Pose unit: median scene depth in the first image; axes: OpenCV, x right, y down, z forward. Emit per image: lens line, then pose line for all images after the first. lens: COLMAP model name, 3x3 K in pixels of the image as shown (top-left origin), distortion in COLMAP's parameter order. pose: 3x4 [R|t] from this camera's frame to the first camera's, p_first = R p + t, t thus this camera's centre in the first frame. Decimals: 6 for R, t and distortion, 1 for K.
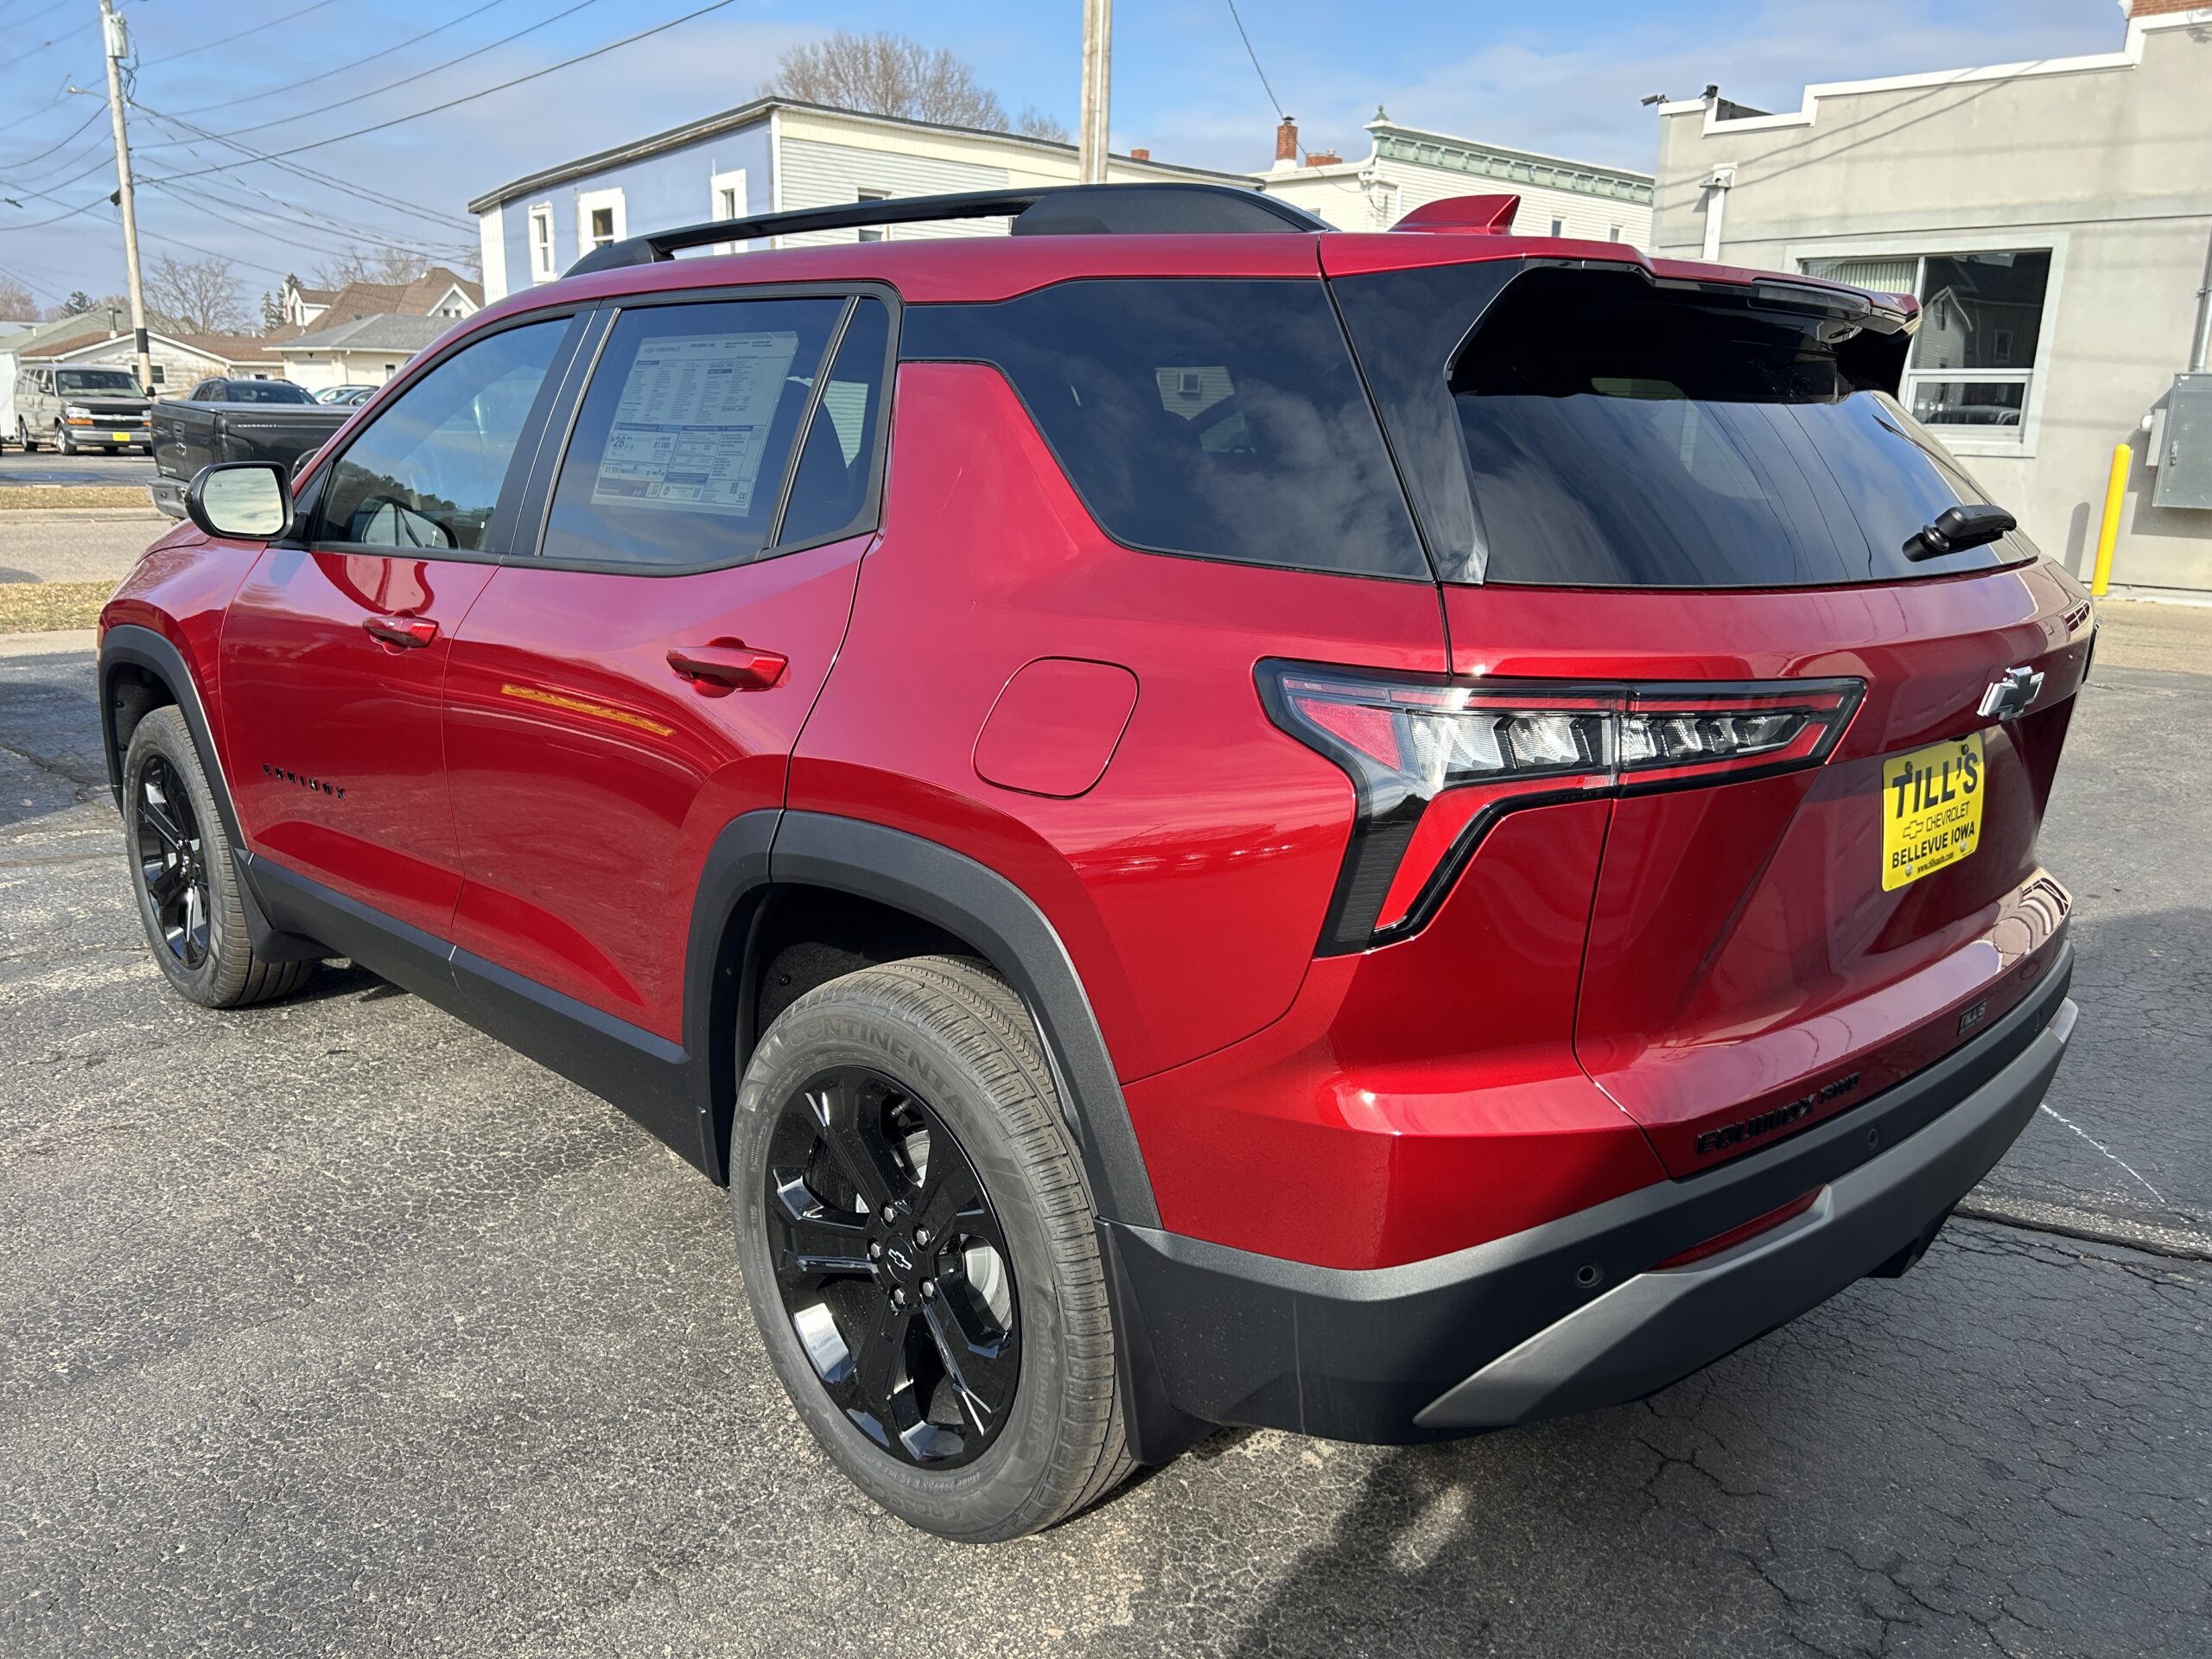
lens RADIAL K [[1687.6, 0, 1116.2], [0, 1687.6, 849.1], [0, 0, 1]] dist [0.048469, -0.061560]
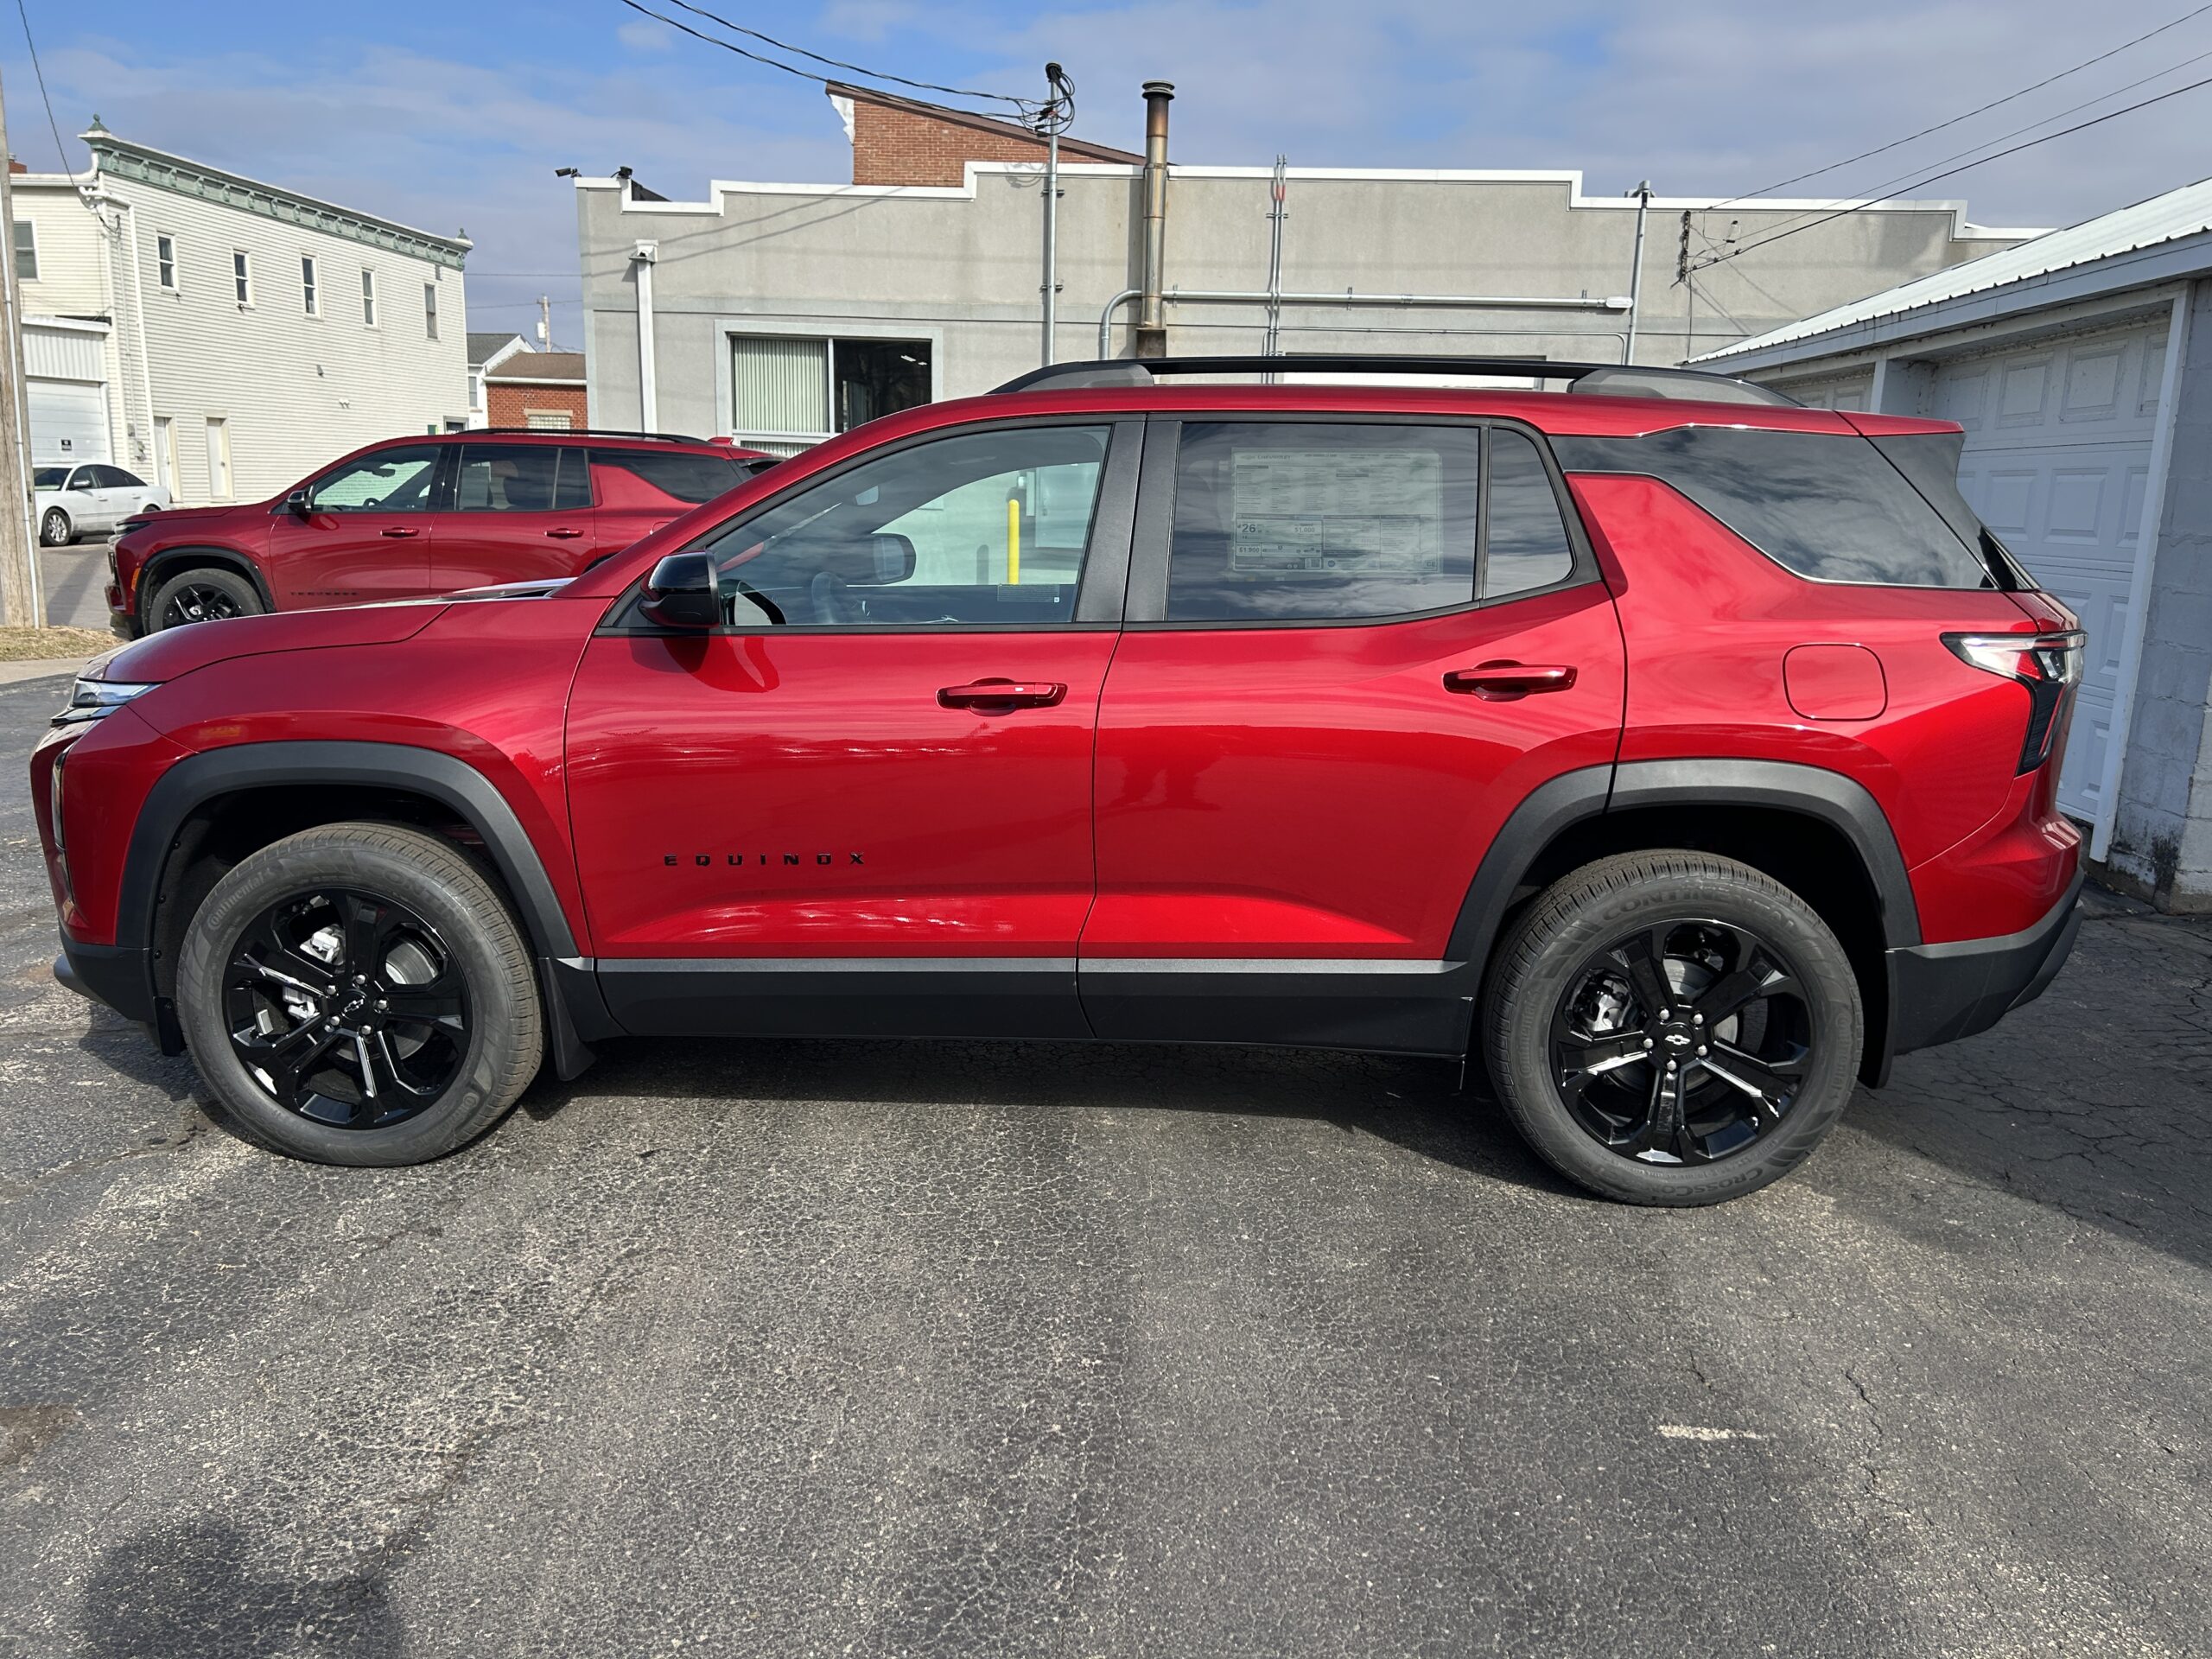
lens RADIAL K [[1687.6, 0, 1116.2], [0, 1687.6, 849.1], [0, 0, 1]] dist [0.048469, -0.061560]
pose [[0.722162, -0.146069, 0.676125, -0.236033], [0.161863, 0.985997, 0.040129, -0.012398], [-0.672519, 0.080460, 0.735693, 0.026249]]
